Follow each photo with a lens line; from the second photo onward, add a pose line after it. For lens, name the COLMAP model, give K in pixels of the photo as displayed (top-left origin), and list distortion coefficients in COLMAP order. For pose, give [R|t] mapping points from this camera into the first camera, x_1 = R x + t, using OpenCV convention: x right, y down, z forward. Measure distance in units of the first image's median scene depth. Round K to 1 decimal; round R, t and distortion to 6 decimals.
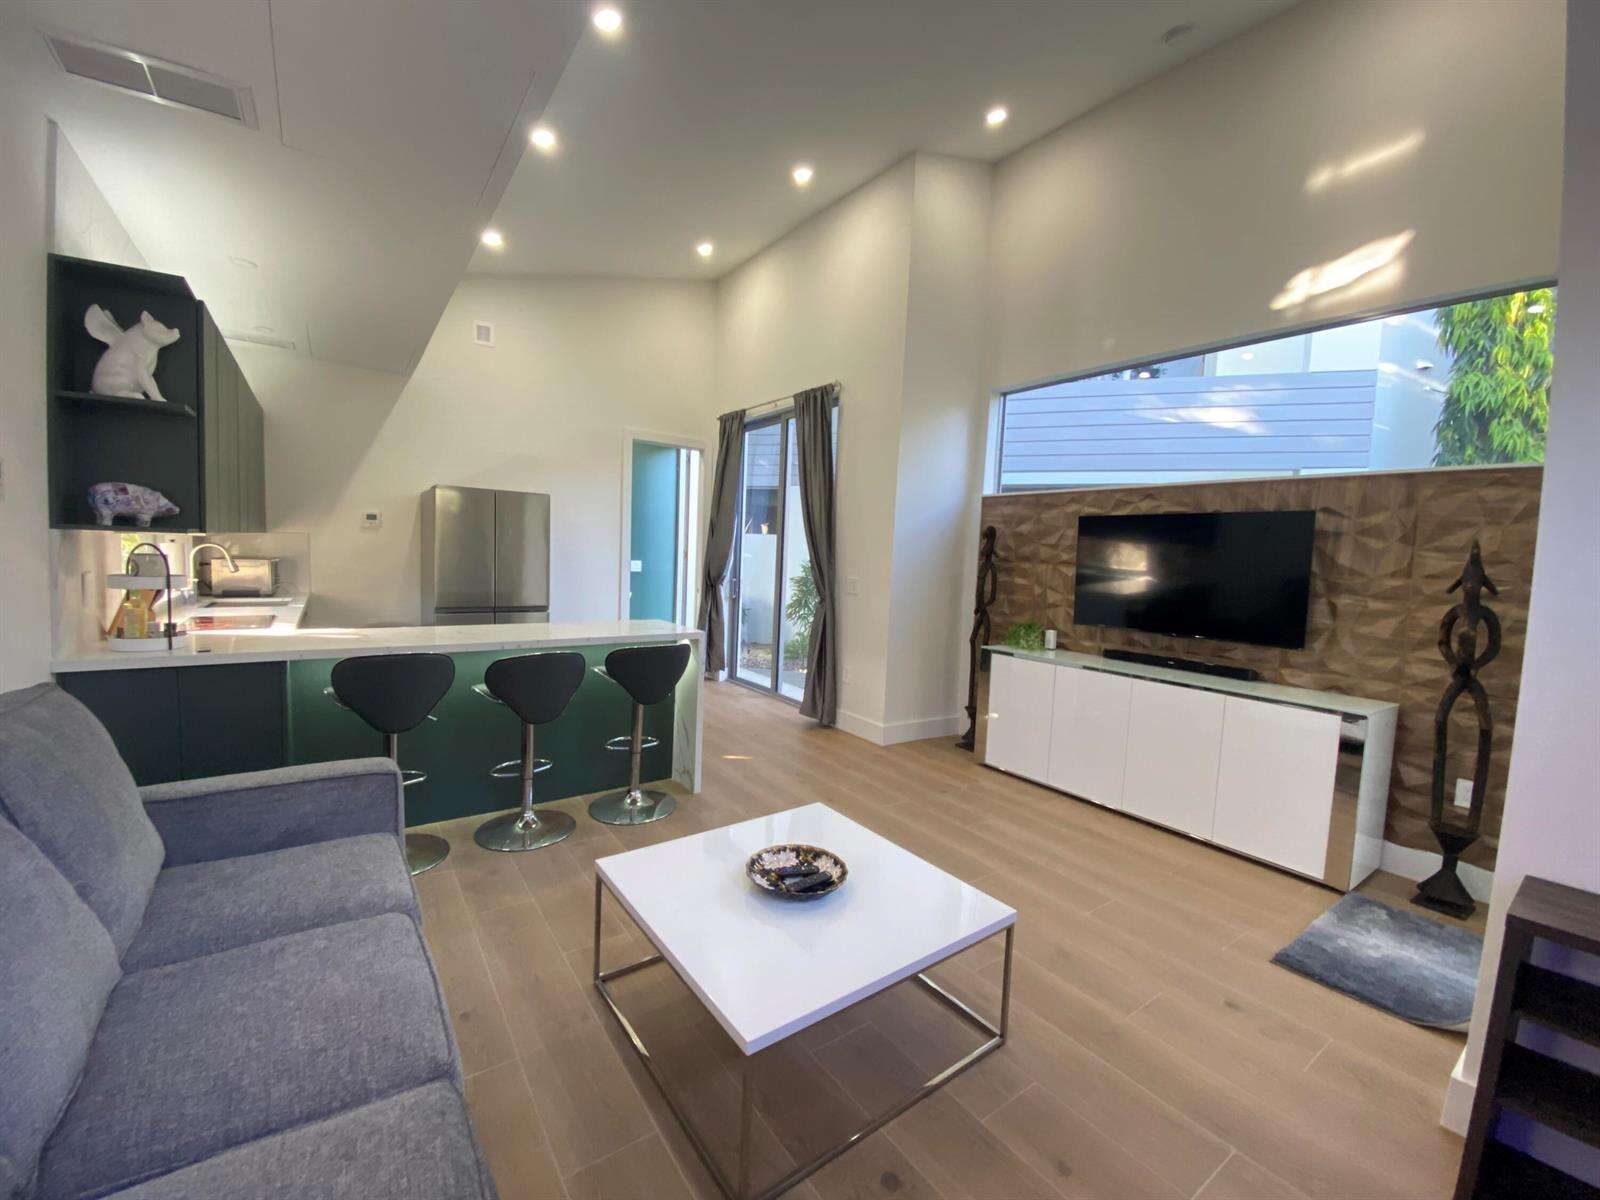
lens RADIAL K [[641.0, 0, 792.7], [0, 641.0, 603.5], [0, 0, 1]] dist [-0.003797, -0.001847]
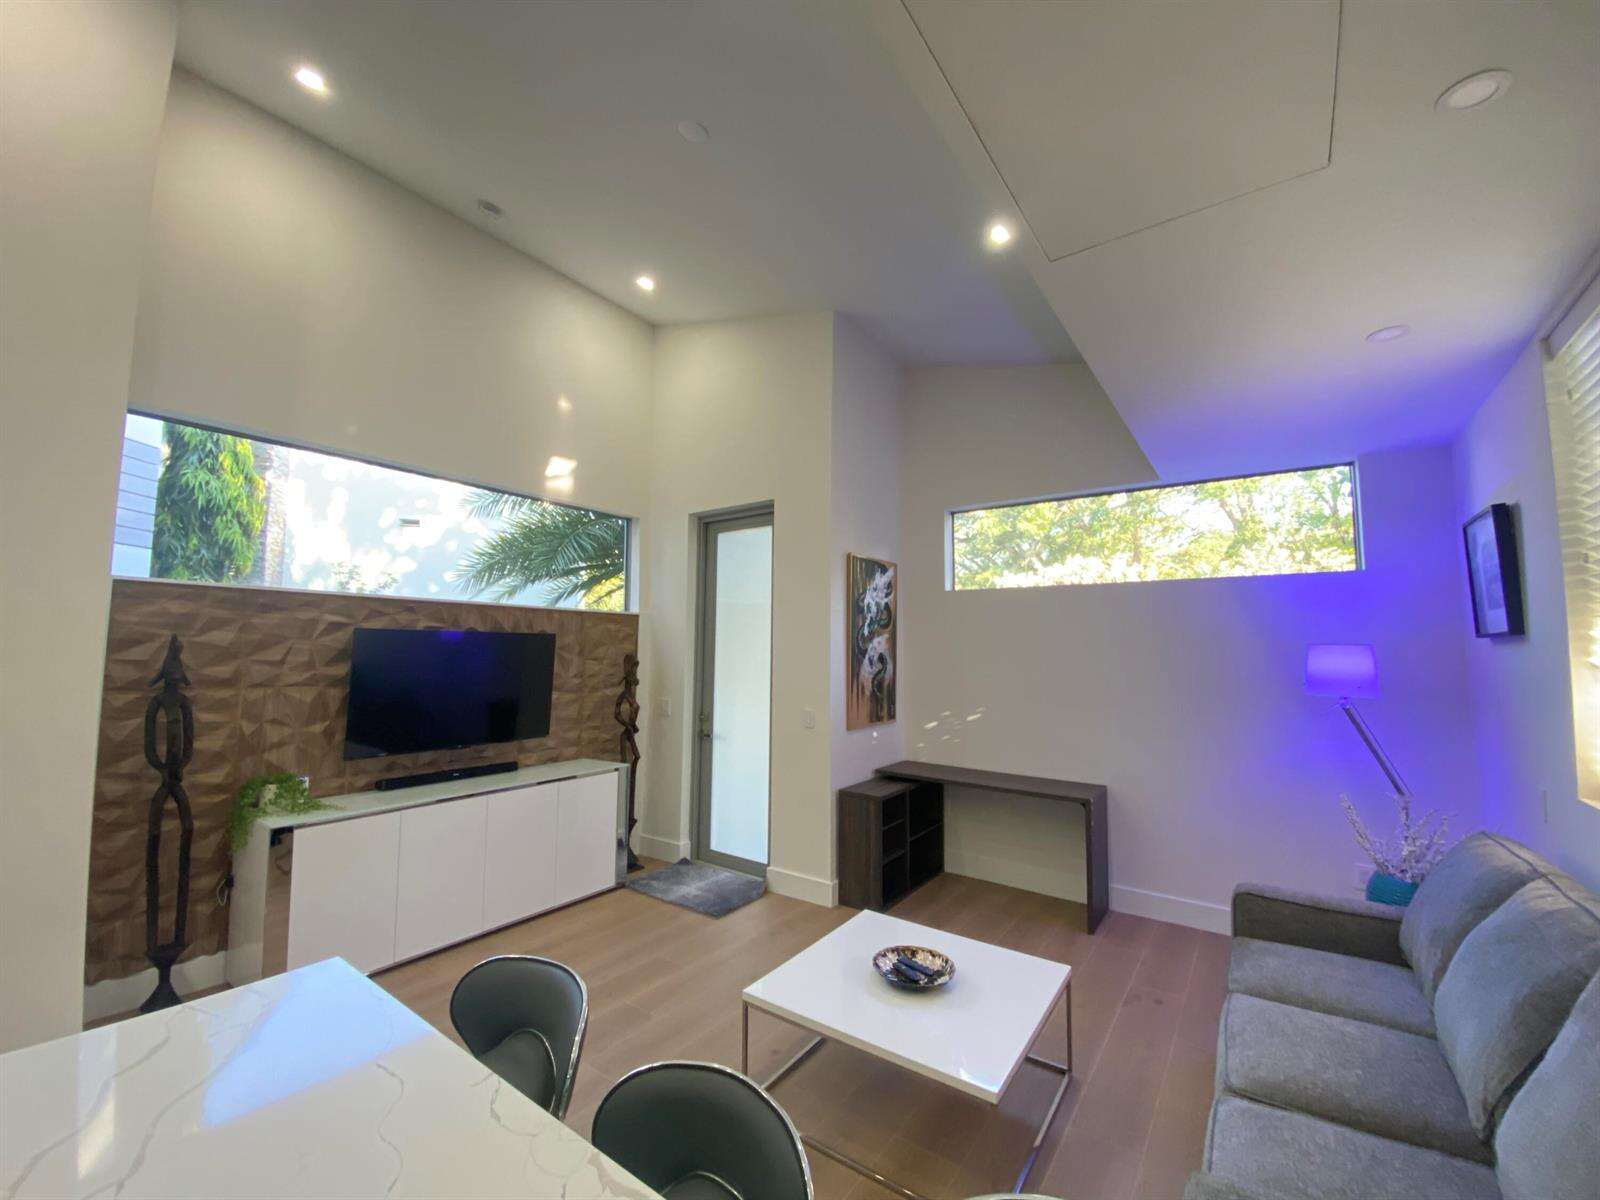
lens RADIAL K [[641.0, 0, 798.6], [0, 641.0, 598.3], [0, 0, 1]] dist [-0.003797, -0.001847]
pose [[-0.325068, 0.034401, 0.945065, -0.513542], [0.050562, 0.998541, -0.018956, -0.128619], [-0.944338, 0.041622, -0.326333, 0.722114]]
